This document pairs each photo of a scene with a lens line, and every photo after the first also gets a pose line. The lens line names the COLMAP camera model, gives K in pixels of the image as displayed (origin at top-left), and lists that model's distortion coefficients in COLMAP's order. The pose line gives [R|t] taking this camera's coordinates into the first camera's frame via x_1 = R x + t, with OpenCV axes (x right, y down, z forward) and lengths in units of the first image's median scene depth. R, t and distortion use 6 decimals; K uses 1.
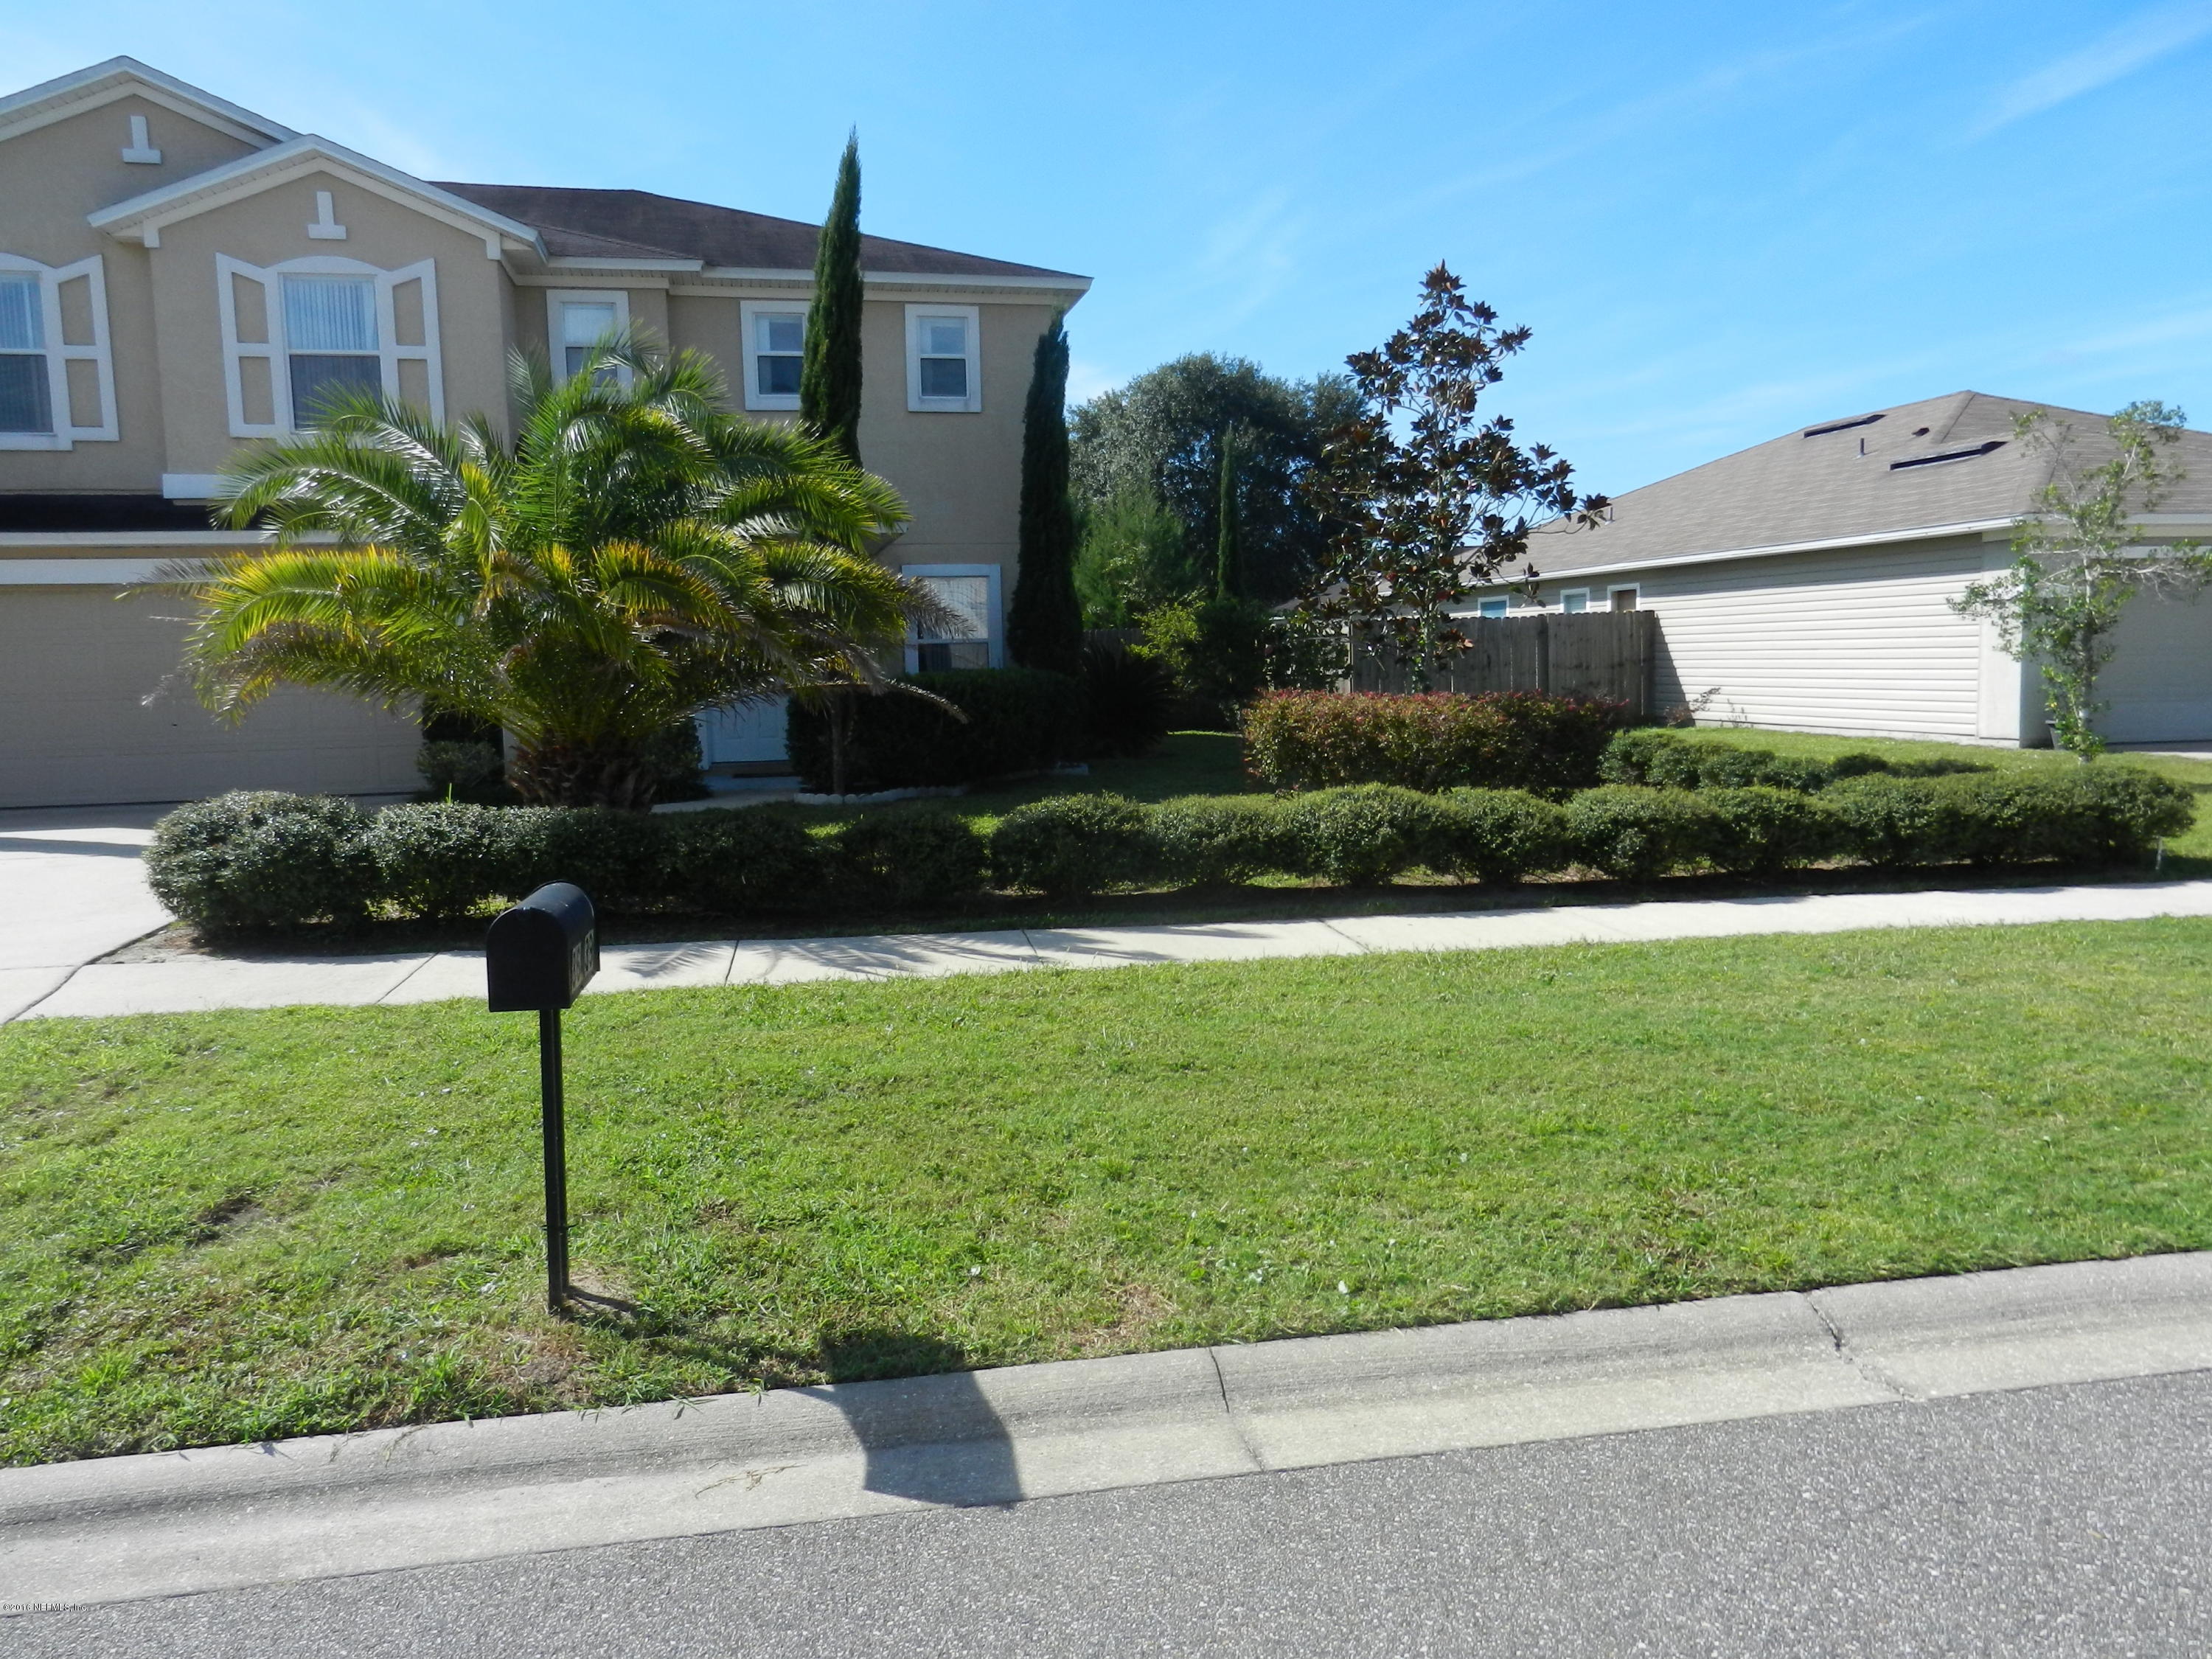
lens RADIAL K [[1640.2, 0, 1106.0], [0, 1640.2, 829.5], [0, 0, 1]] dist [0.009754, 0.005268]
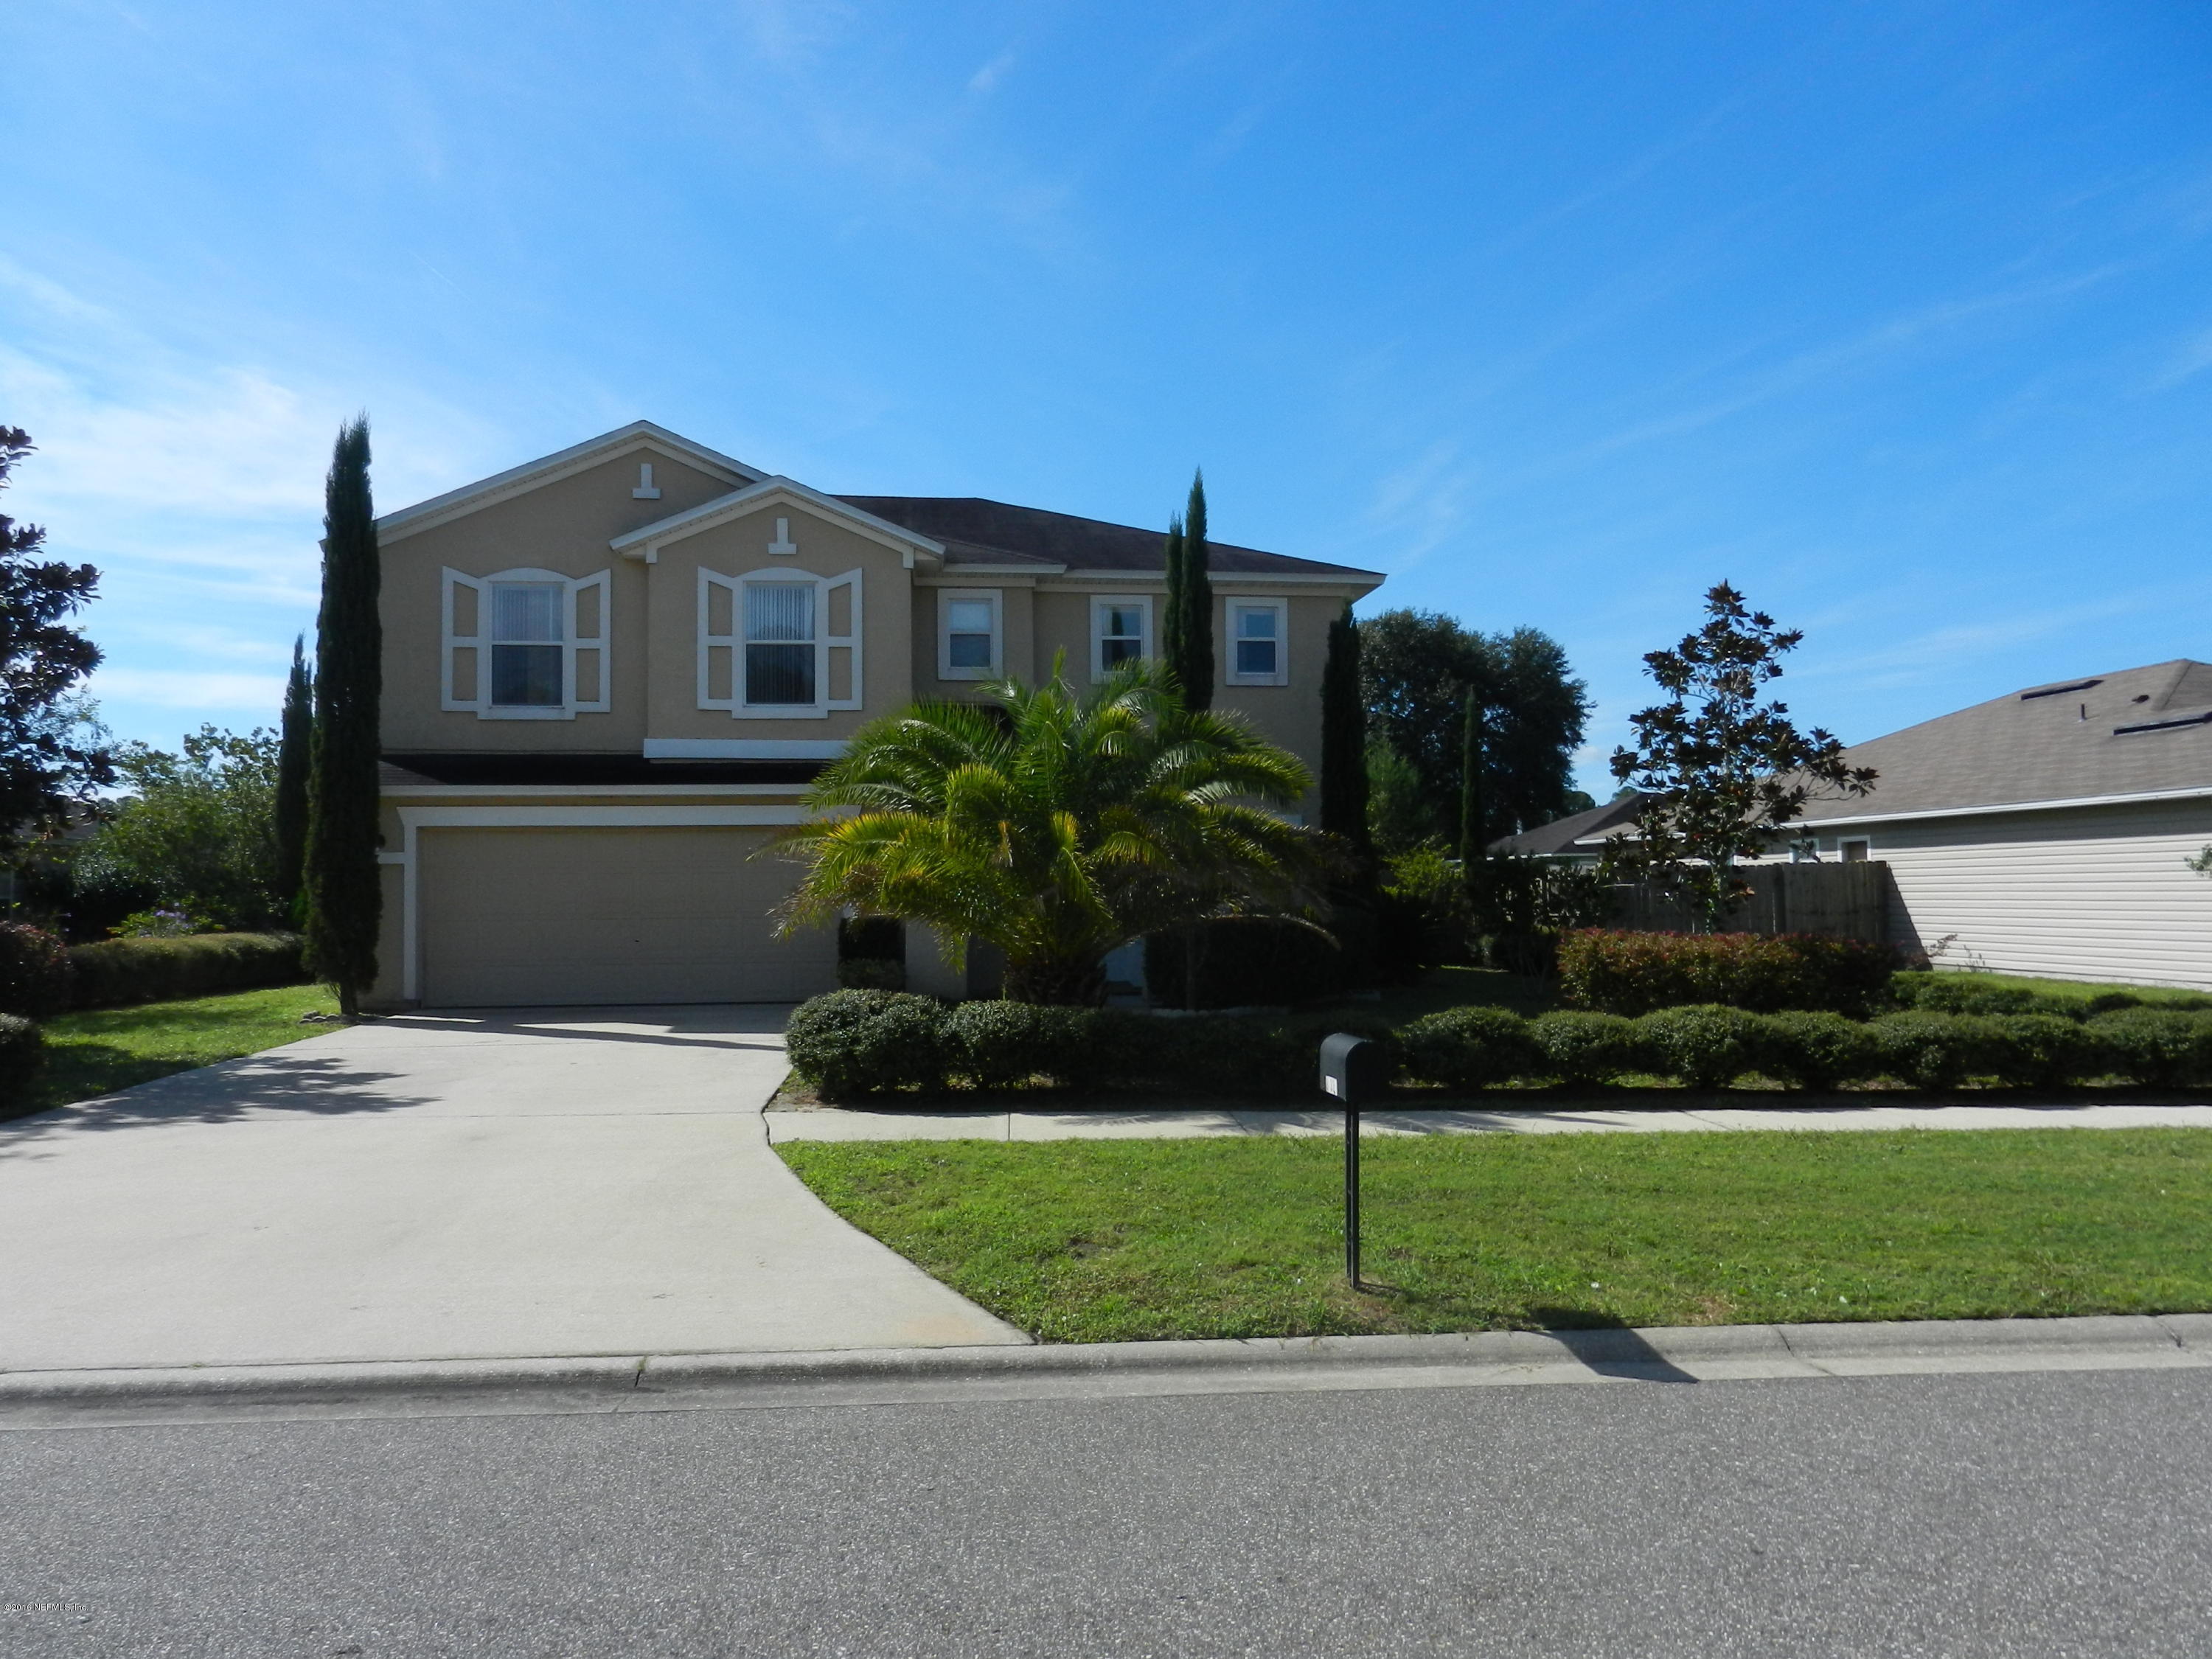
lens RADIAL K [[1640.2, 0, 1106.0], [0, 1640.2, 829.5], [0, 0, 1]] dist [0.009754, 0.005268]
pose [[0.994649, 0.011882, -0.102624, -0.127526], [-0.026393, 0.989627, -0.141218, 0.022137], [0.099881, 0.143171, 0.984645, -0.221514]]
